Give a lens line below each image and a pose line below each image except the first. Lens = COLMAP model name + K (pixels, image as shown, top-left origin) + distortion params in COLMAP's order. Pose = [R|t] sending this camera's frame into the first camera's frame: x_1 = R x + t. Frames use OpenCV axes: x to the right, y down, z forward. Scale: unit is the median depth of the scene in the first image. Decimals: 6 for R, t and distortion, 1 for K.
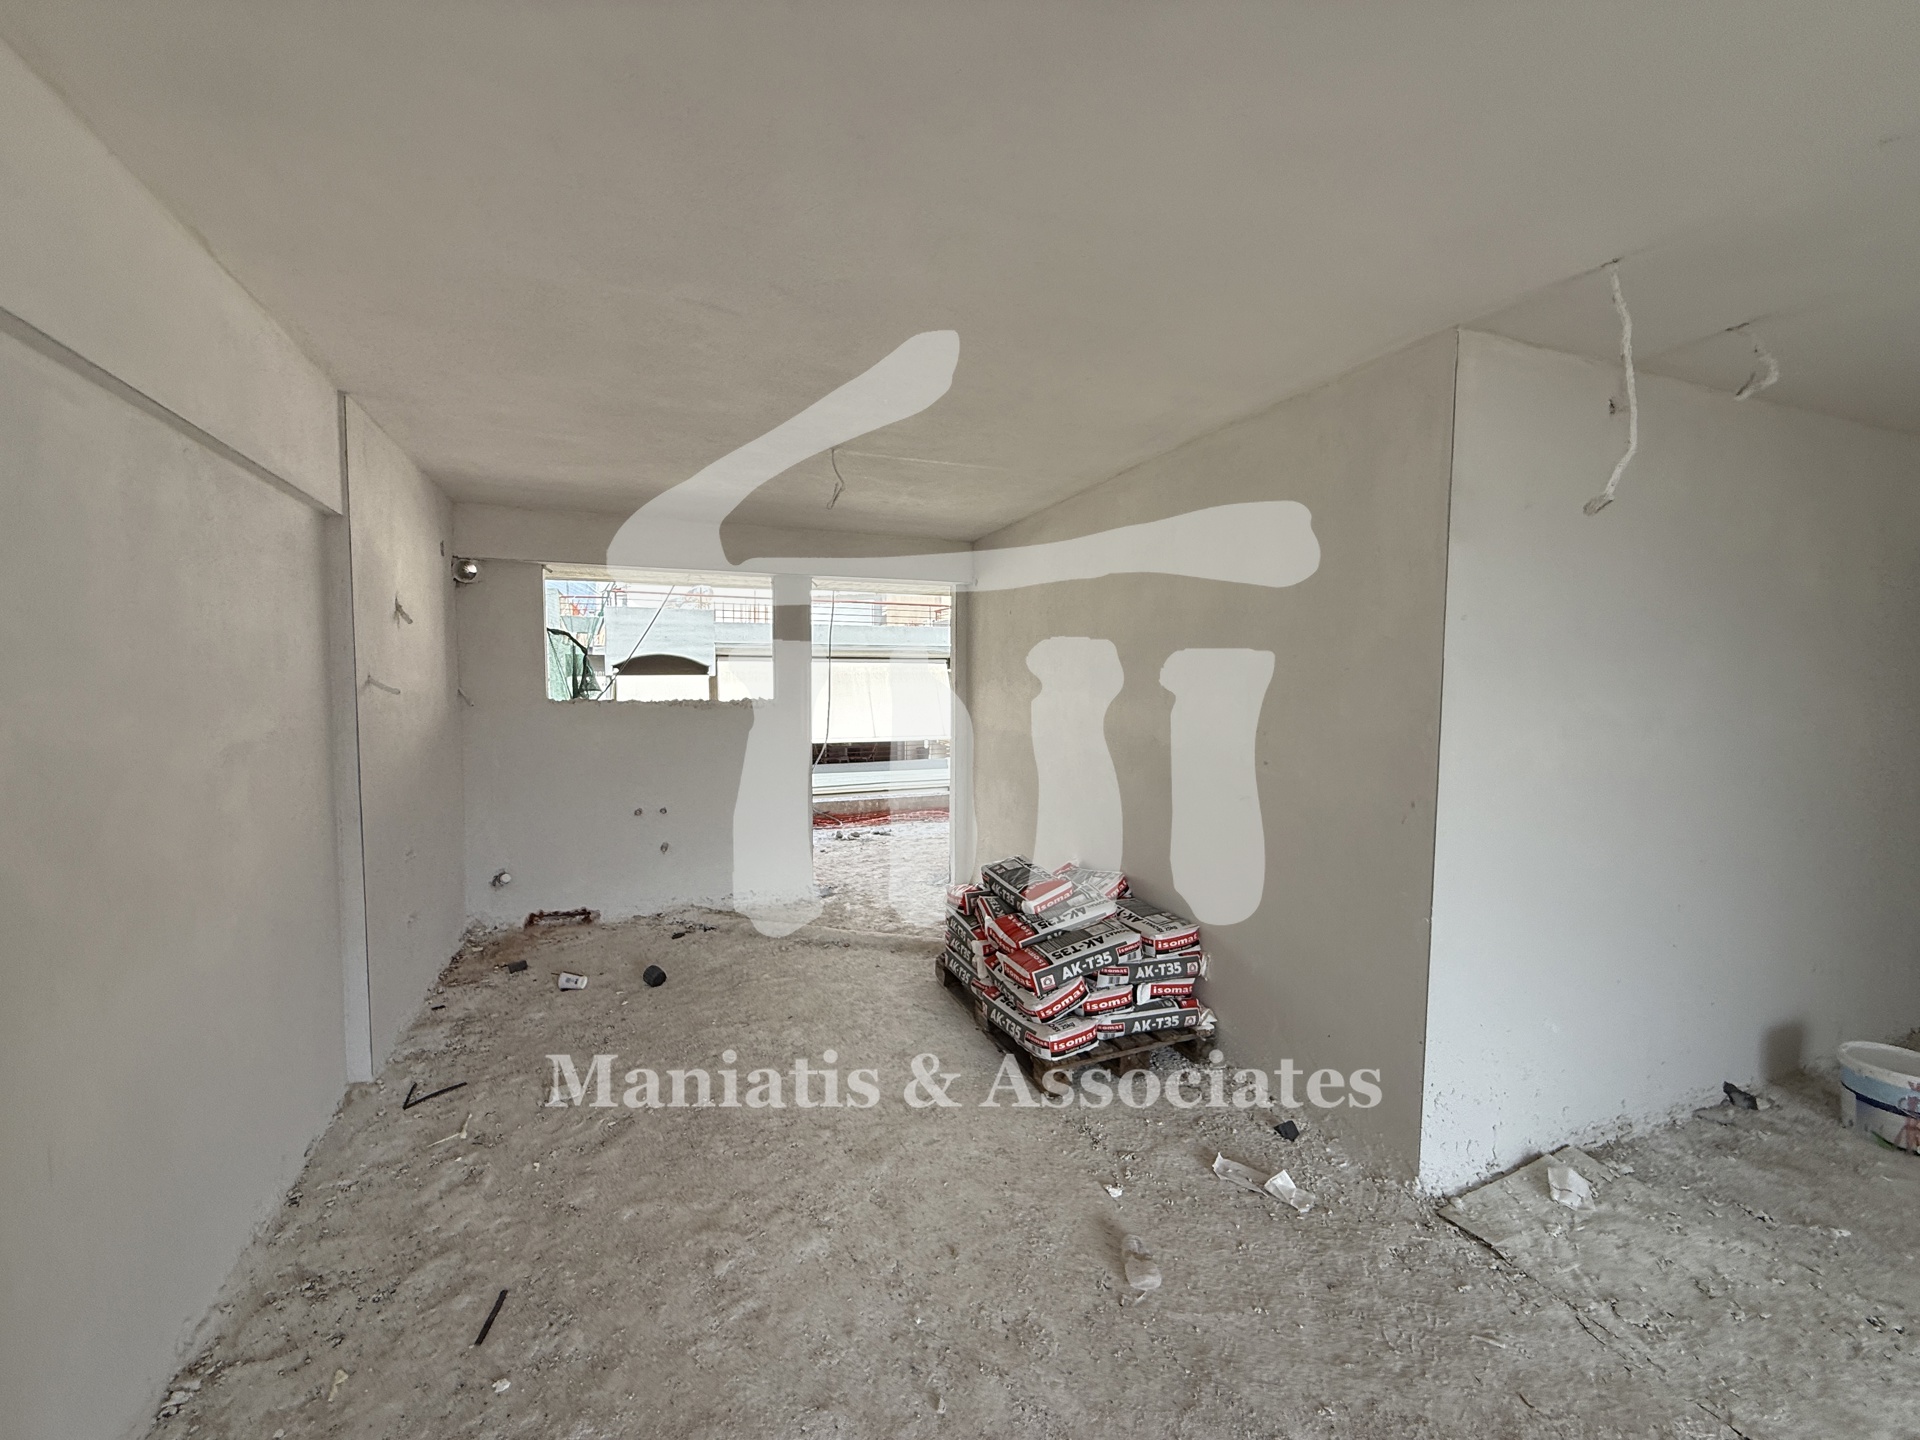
lens RADIAL K [[762.1, 0, 954.7], [0, 762.1, 718.7], [0, 0, 1]] dist [-0.000708, -0.000052]
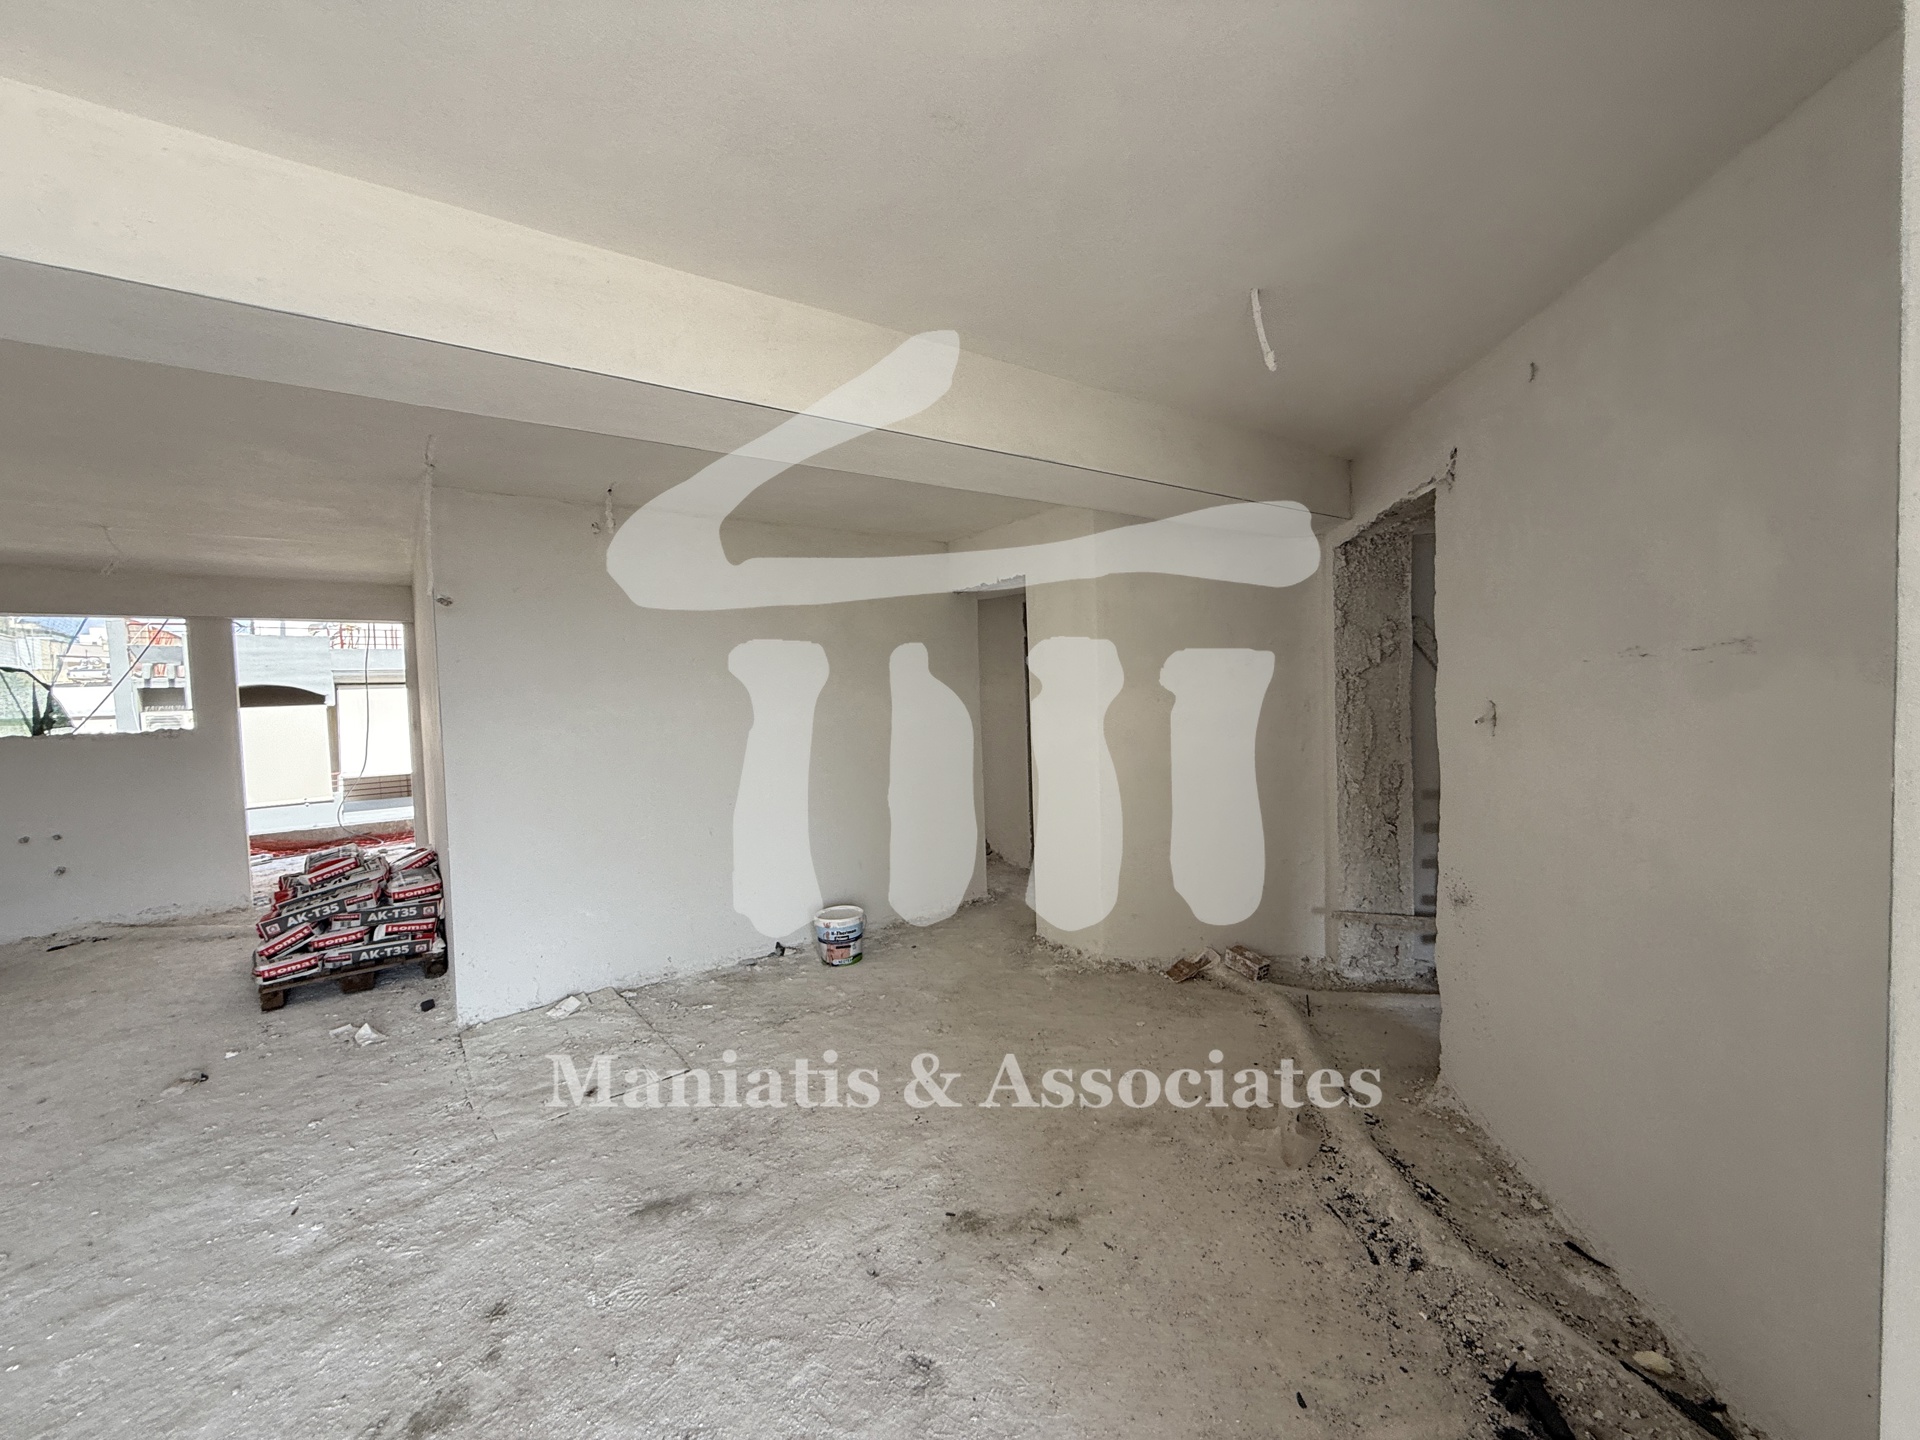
lens RADIAL K [[762.1, 0, 954.7], [0, 762.1, 718.7], [0, 0, 1]] dist [-0.000708, -0.000052]
pose [[0.963661, -0.043236, 0.263604, 0.917822], [0.047971, 0.998782, -0.011548, 0.043358], [-0.262784, 0.023774, 0.964562, -0.614019]]
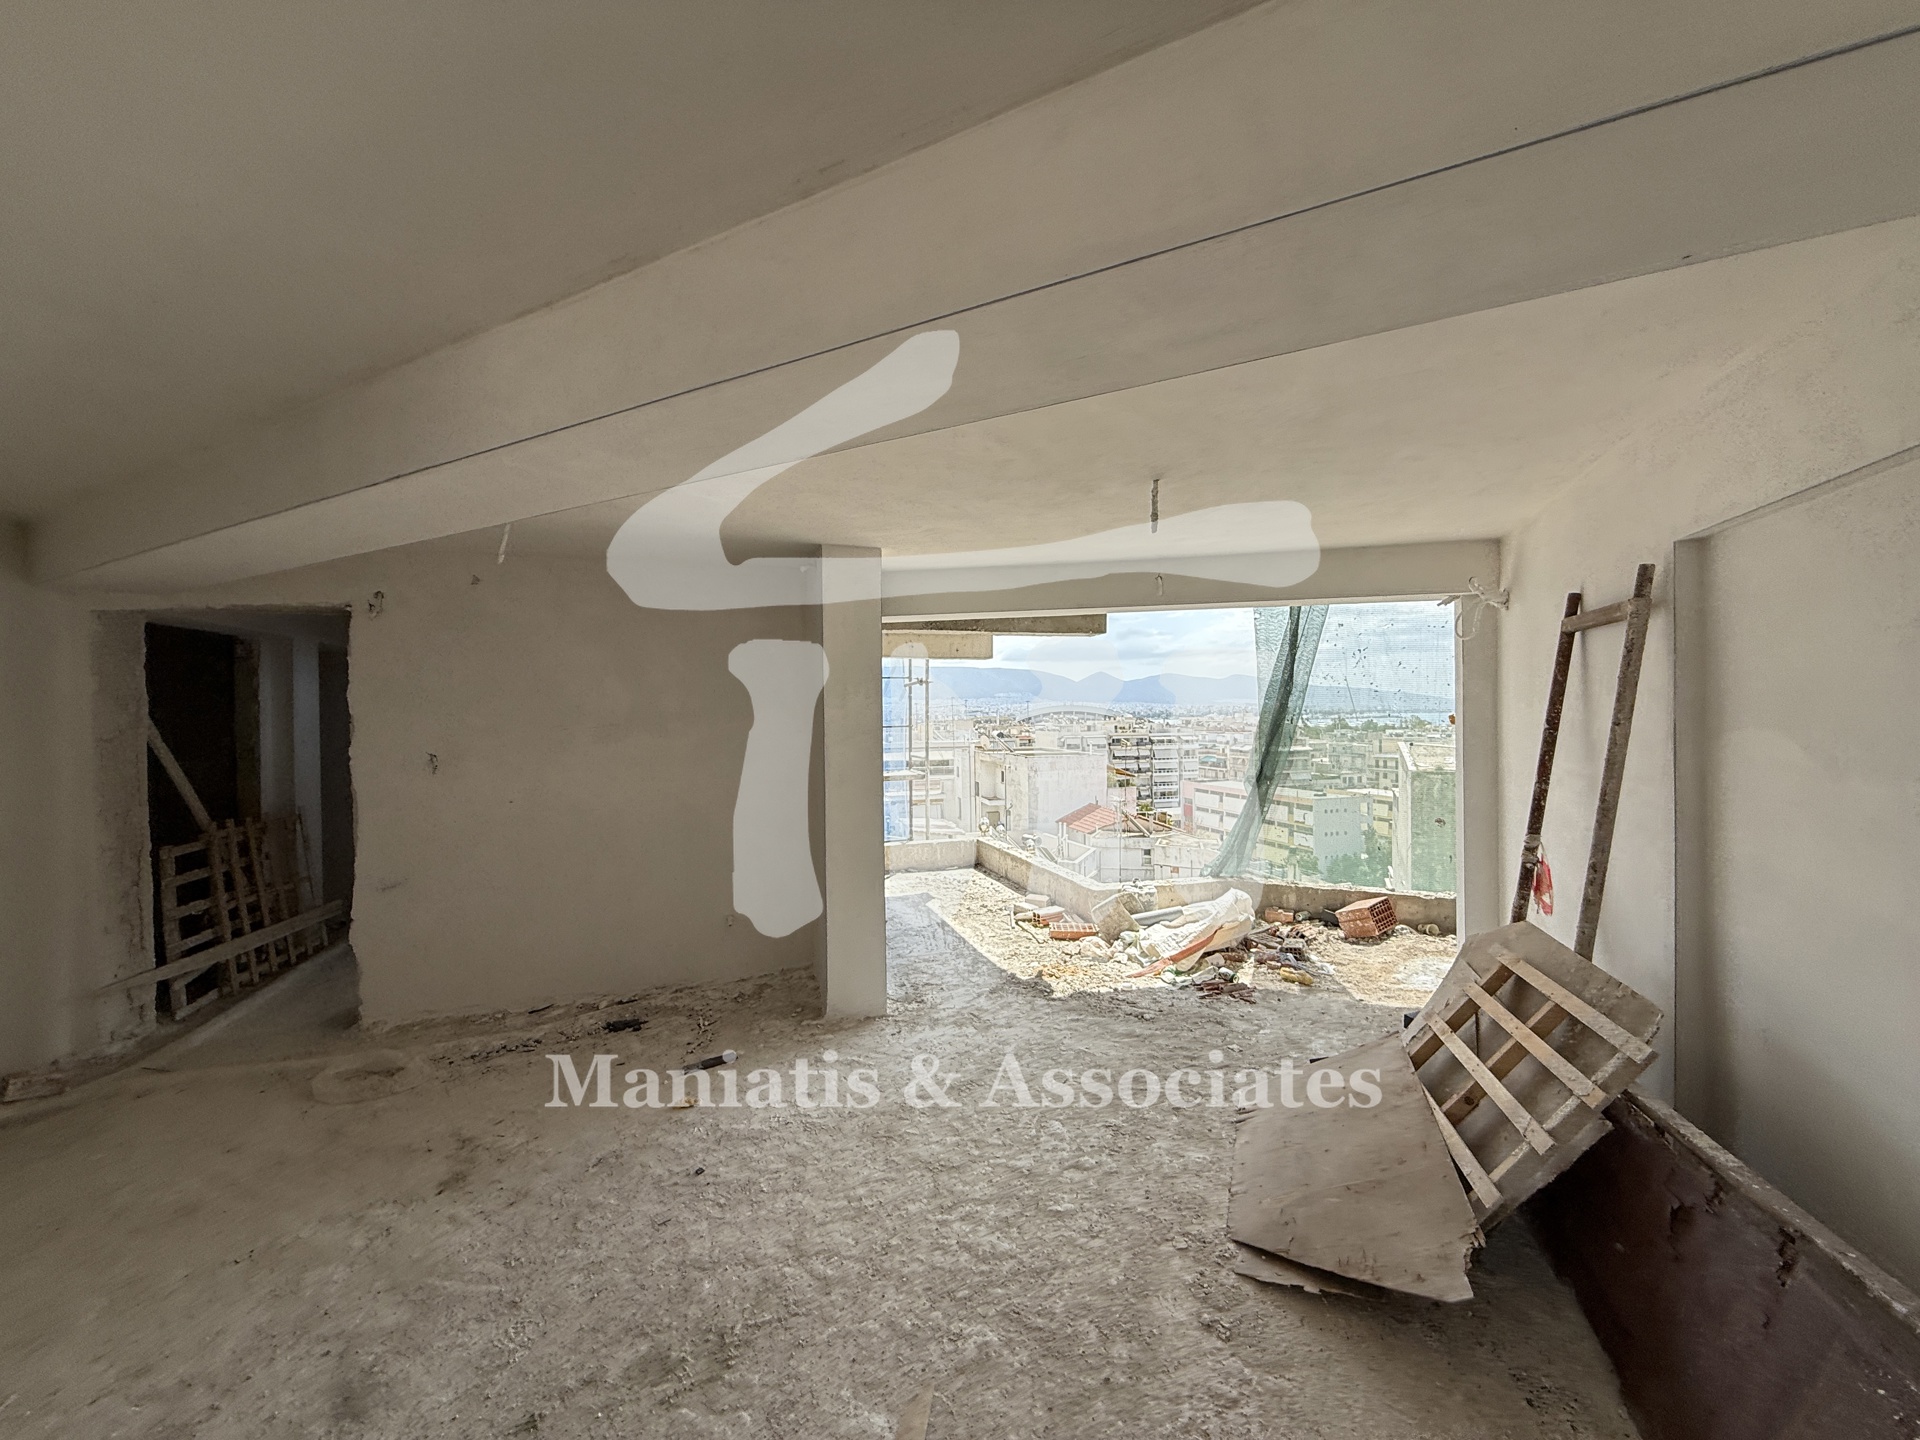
lens RADIAL K [[762.1, 0, 954.7], [0, 762.1, 718.7], [0, 0, 1]] dist [-0.000708, -0.000052]
pose [[-0.668522, 0.000013, 0.743692, 0.039284], [0.052631, 0.997494, 0.047293, -0.036586], [-0.741827, 0.070758, -0.666847, 0.227287]]
